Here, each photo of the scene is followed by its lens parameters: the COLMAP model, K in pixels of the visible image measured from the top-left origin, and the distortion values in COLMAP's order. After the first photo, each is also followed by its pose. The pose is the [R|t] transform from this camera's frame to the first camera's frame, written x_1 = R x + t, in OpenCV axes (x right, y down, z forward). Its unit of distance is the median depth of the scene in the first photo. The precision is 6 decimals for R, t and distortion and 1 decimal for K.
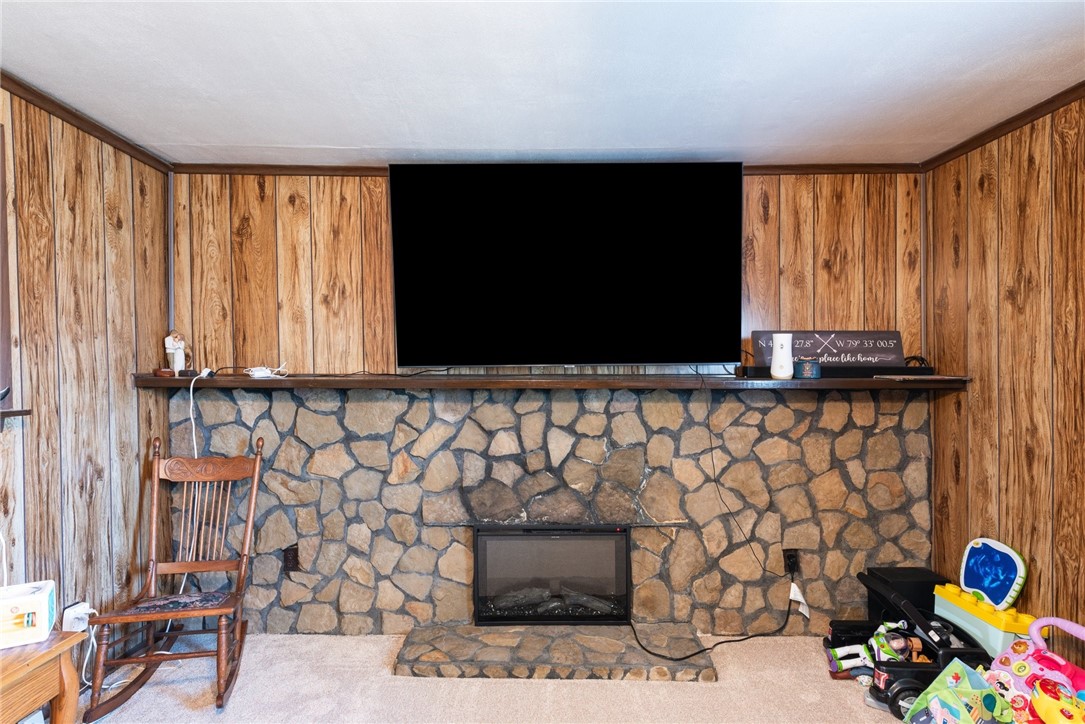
lens RADIAL K [[581.0, 0, 545.0], [0, 581.0, 388.9], [0, 0, 1]] dist [0.013520, -0.001499]
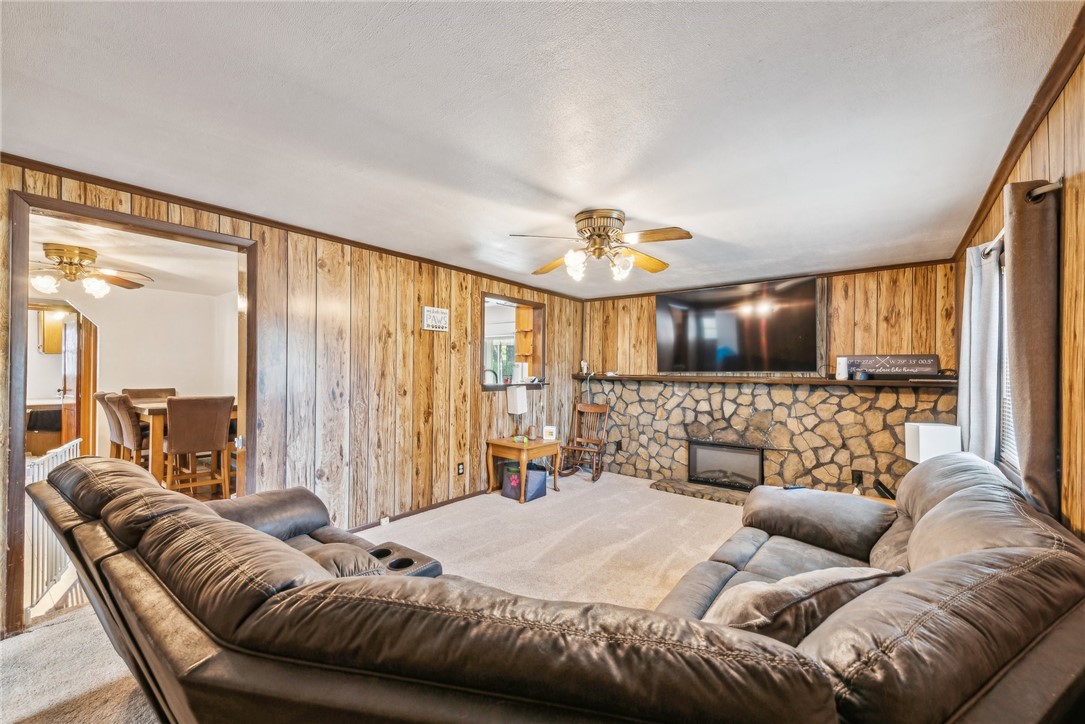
lens RADIAL K [[434.4, 0, 540.6], [0, 434.4, 368.4], [0, 0, 1]] dist [-0.002016, -0.000049]
pose [[0.788323, 0.002467, -0.615257, 0.479113], [-0.034230, 0.998619, -0.039854, 0.035780], [0.614309, 0.052478, 0.787319, -0.758352]]
